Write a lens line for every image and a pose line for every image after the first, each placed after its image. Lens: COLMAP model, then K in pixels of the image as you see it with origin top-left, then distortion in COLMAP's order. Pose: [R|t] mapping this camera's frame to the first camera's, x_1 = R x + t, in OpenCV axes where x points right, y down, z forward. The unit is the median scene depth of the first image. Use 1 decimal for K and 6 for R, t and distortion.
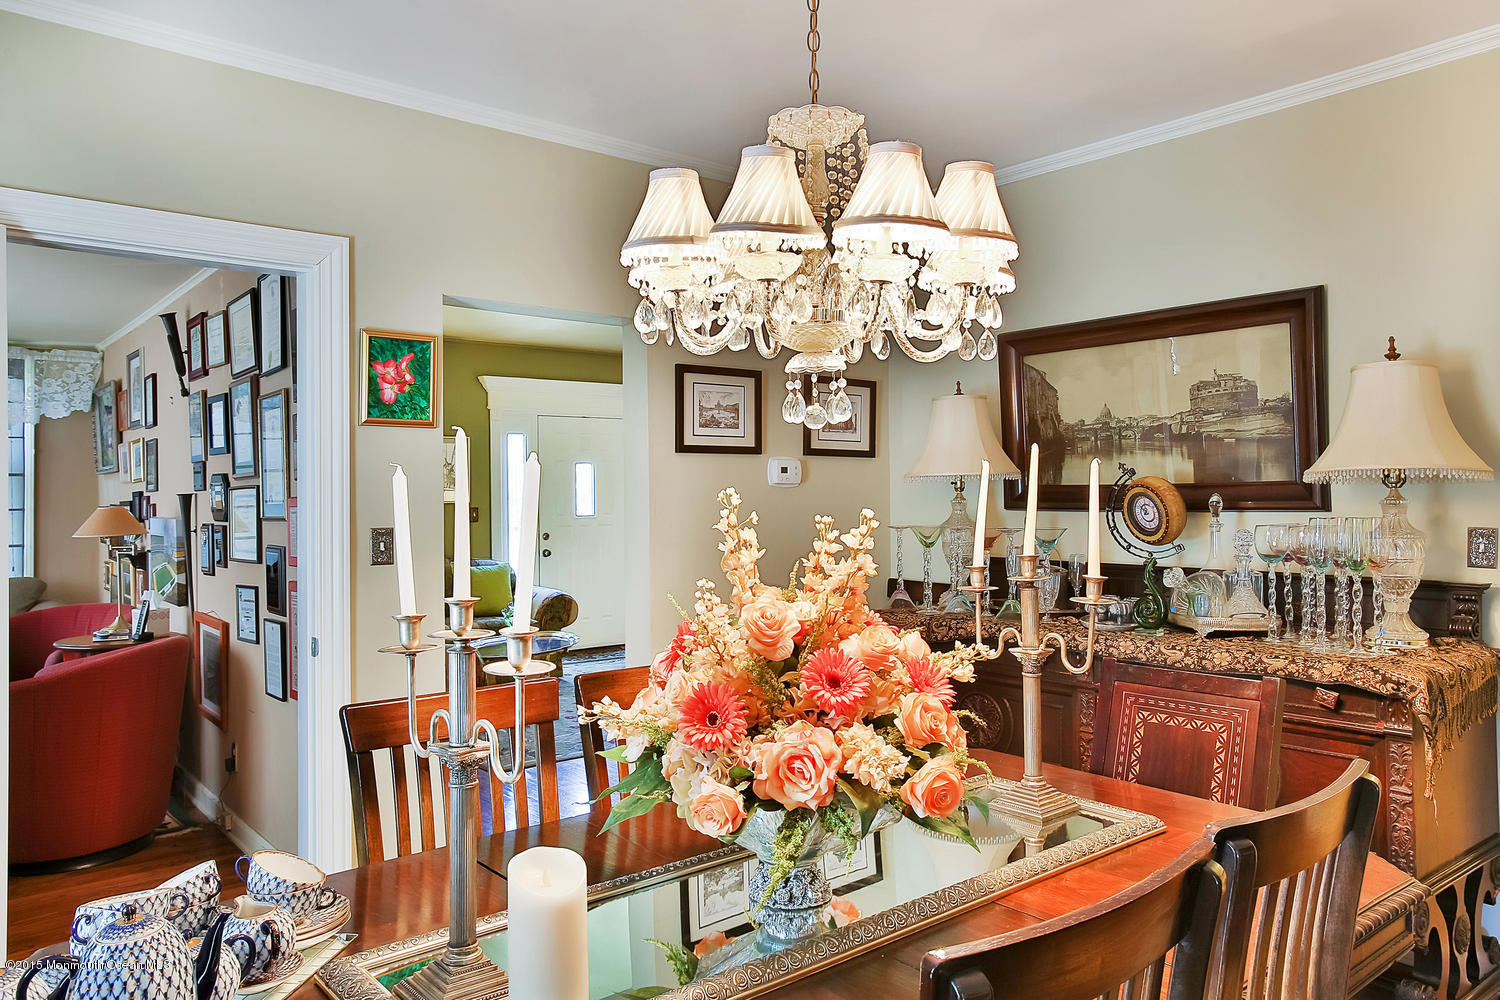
lens RADIAL K [[1037.7, 0, 750.0], [0, 1037.7, 500.0], [0, 0, 1]] dist [0.022801, 0.001313]
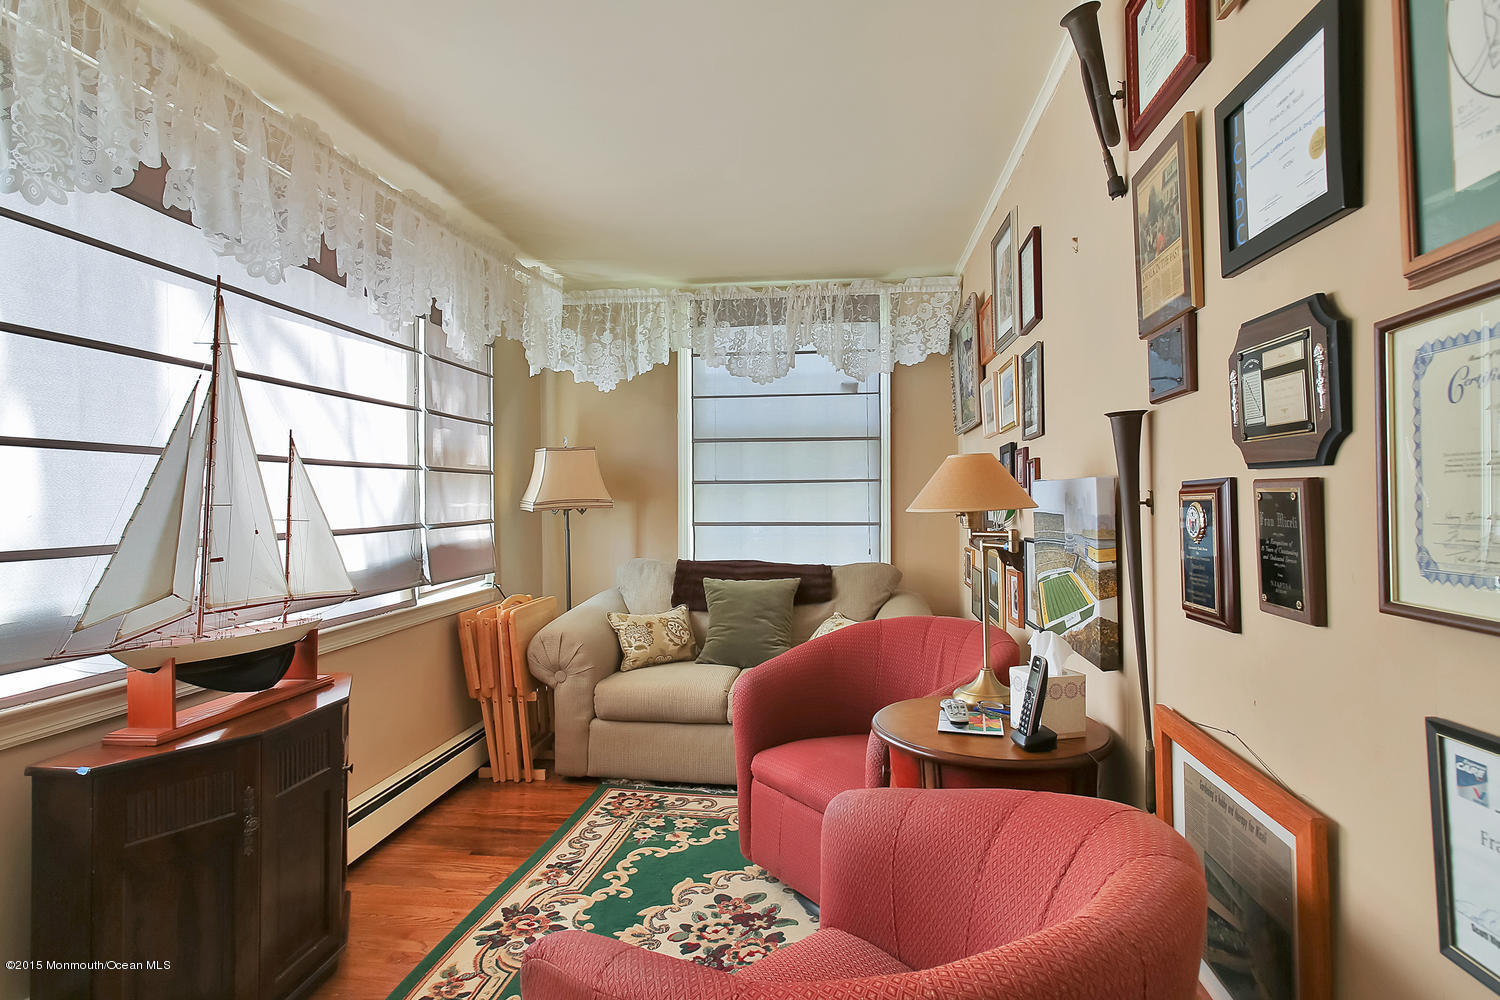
lens RADIAL K [[837.9, 0, 750.0], [0, 837.9, 500.0], [0, 0, 1]] dist [-0.000059, 0.000057]
pose [[0.691208, -0.000858, -0.722656, -0.345749], [0.009600, 0.999922, 0.007995, 0.021150], [0.722592, -0.012464, 0.691162, 0.566805]]
